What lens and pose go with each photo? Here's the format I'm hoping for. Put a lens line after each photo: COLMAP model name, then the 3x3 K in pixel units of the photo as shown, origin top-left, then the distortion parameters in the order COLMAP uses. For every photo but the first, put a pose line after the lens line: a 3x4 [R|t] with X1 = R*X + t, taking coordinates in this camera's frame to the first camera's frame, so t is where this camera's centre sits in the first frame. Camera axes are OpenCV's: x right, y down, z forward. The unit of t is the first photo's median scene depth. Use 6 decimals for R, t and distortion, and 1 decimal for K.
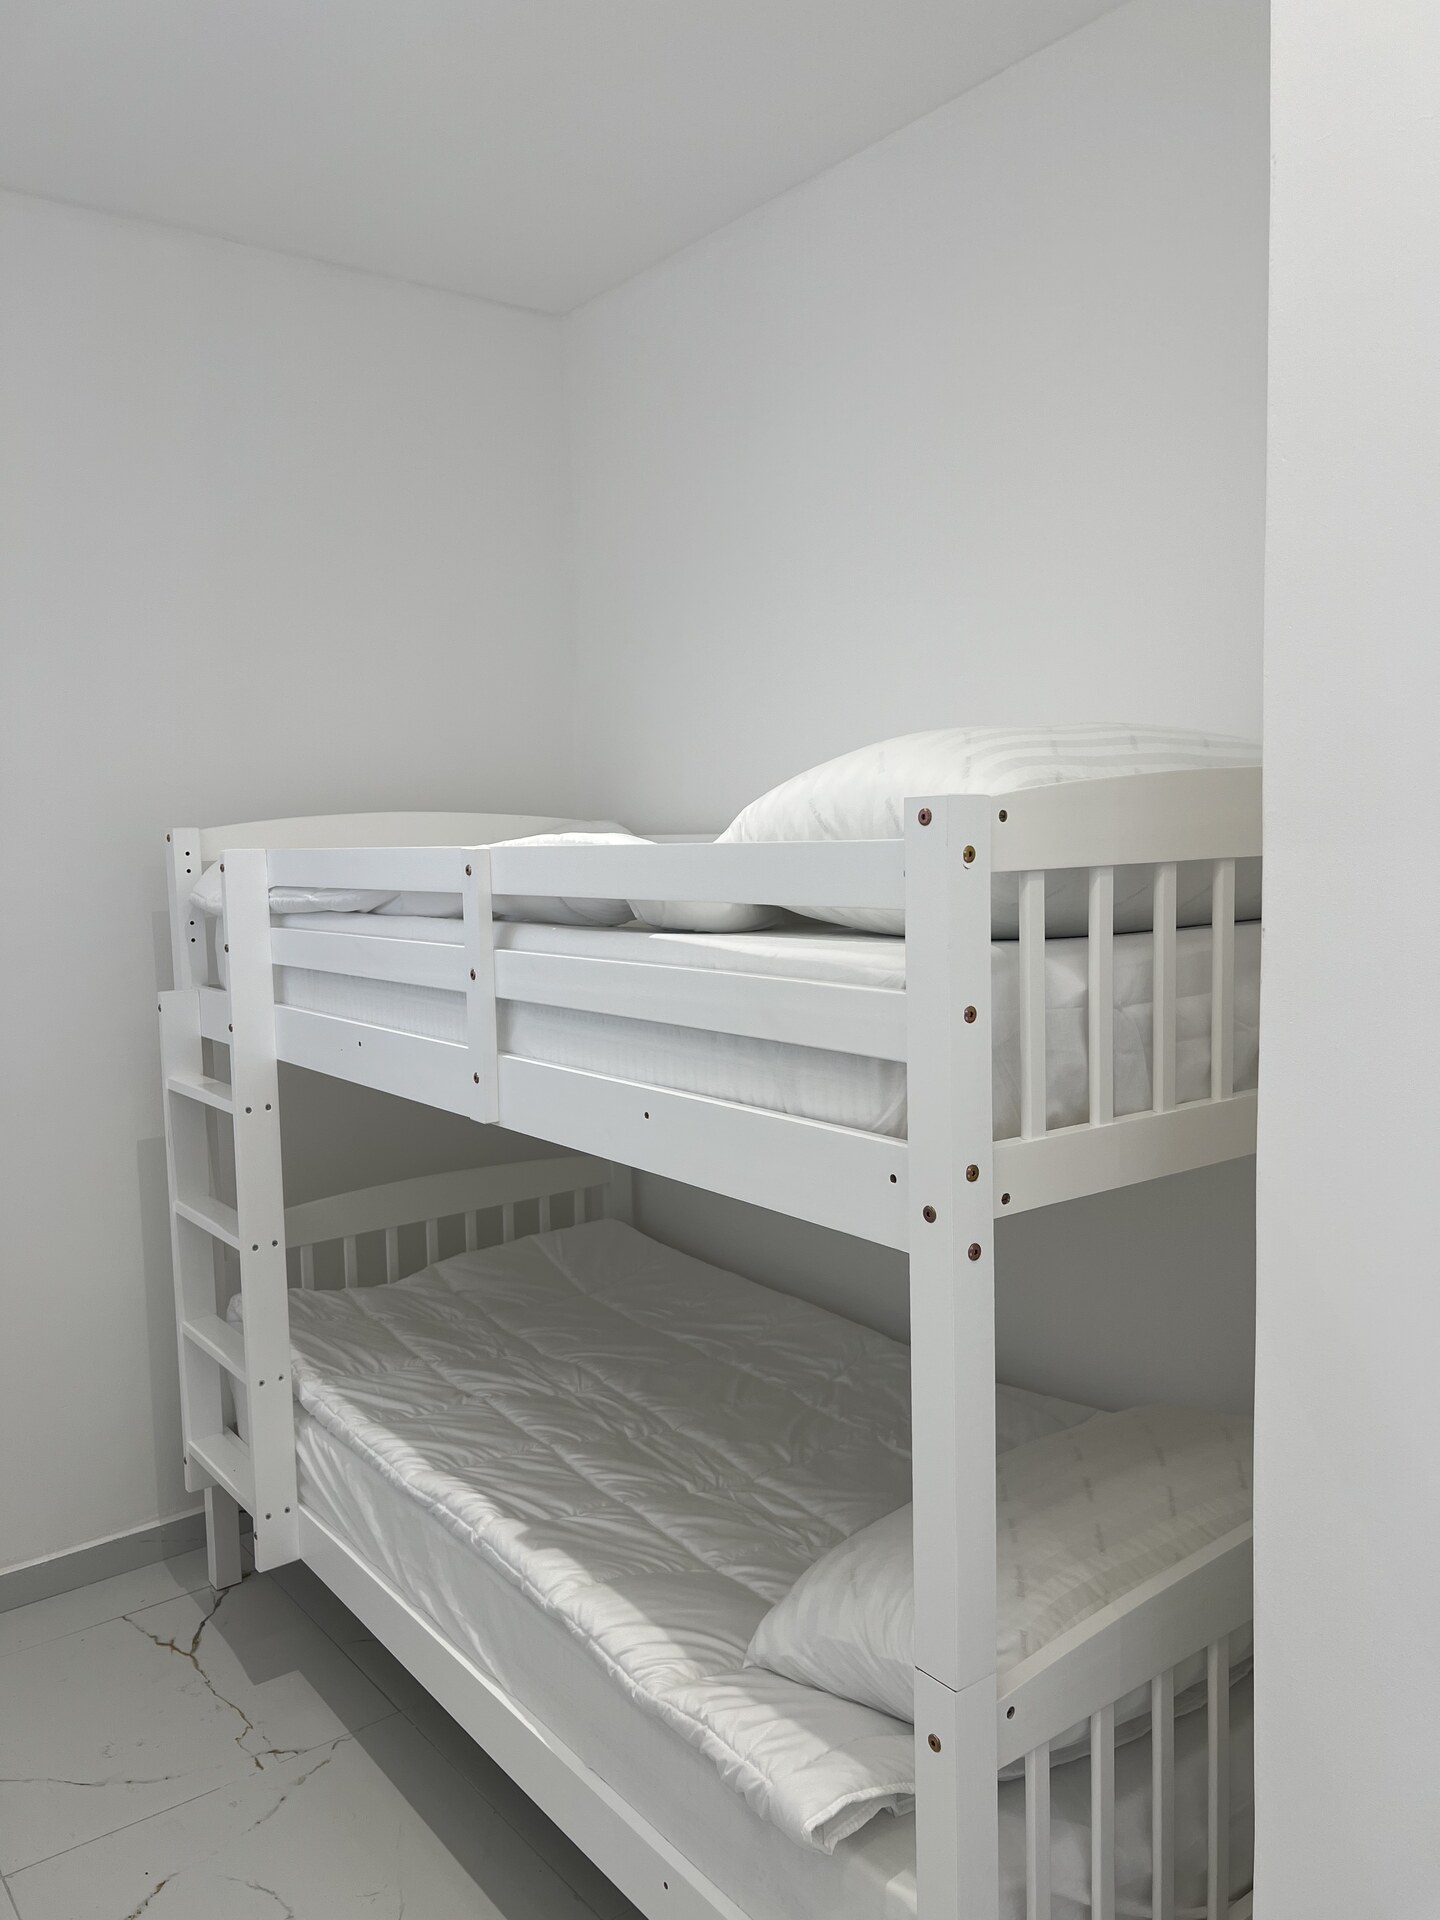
lens RADIAL K [[1463.5, 0, 720.5], [0, 1463.5, 928.4], [0, 0, 1]] dist [0.004643, 0.006006]
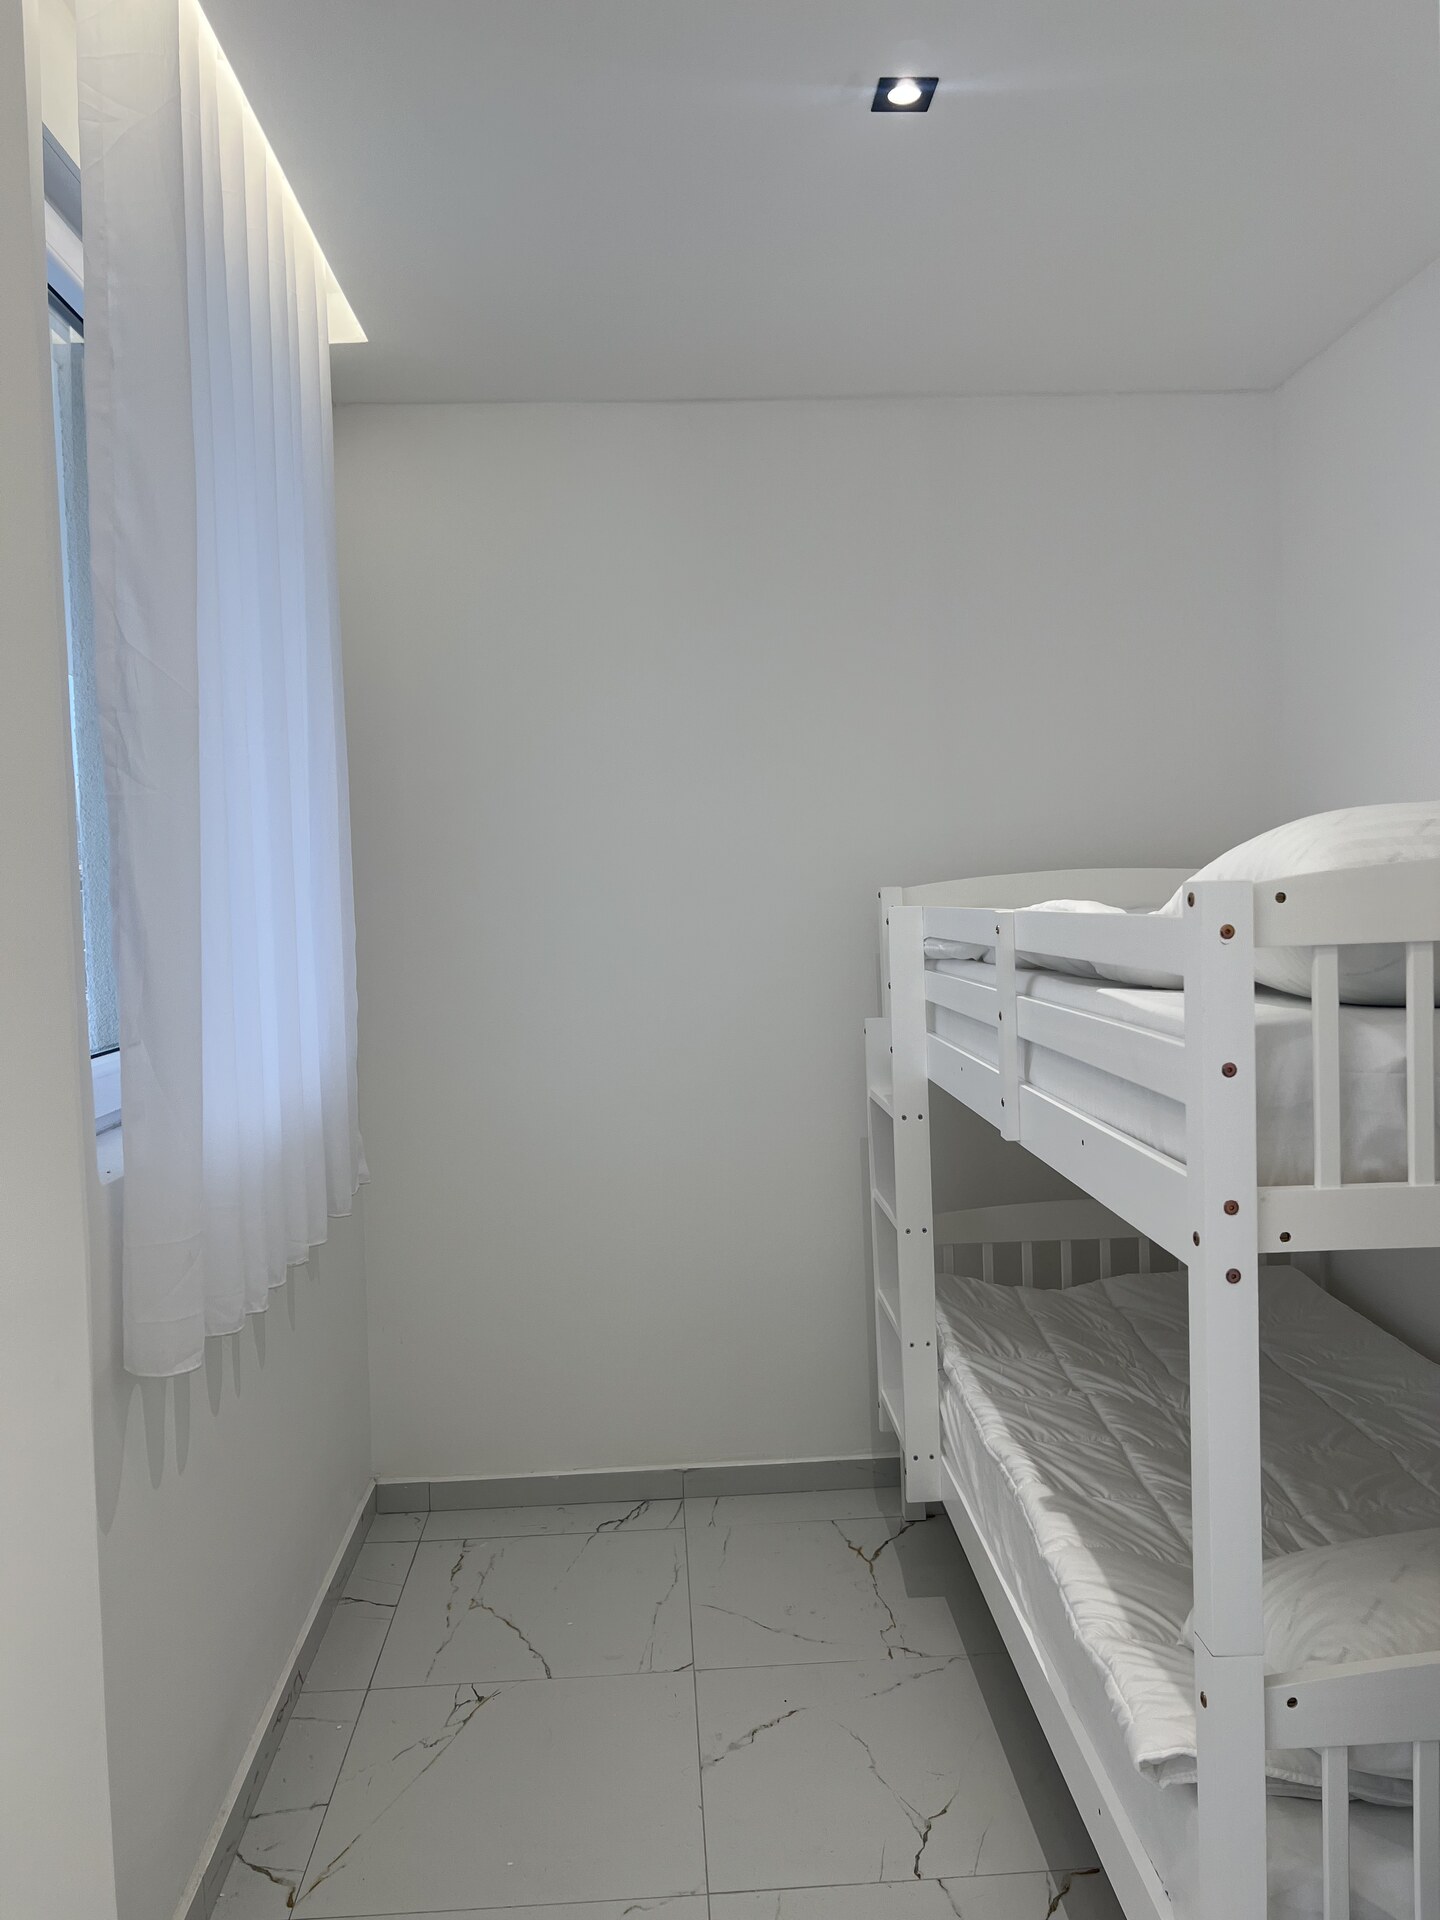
lens RADIAL K [[1436.7, 0, 725.9], [0, 1436.7, 954.0], [0, 0, 1]] dist [0.049898, -0.057516]
pose [[0.825816, 0.026275, -0.563327, 0.237972], [-0.031246, 0.999511, 0.000813, -0.010344], [0.563073, 0.016930, 0.826234, -0.084912]]
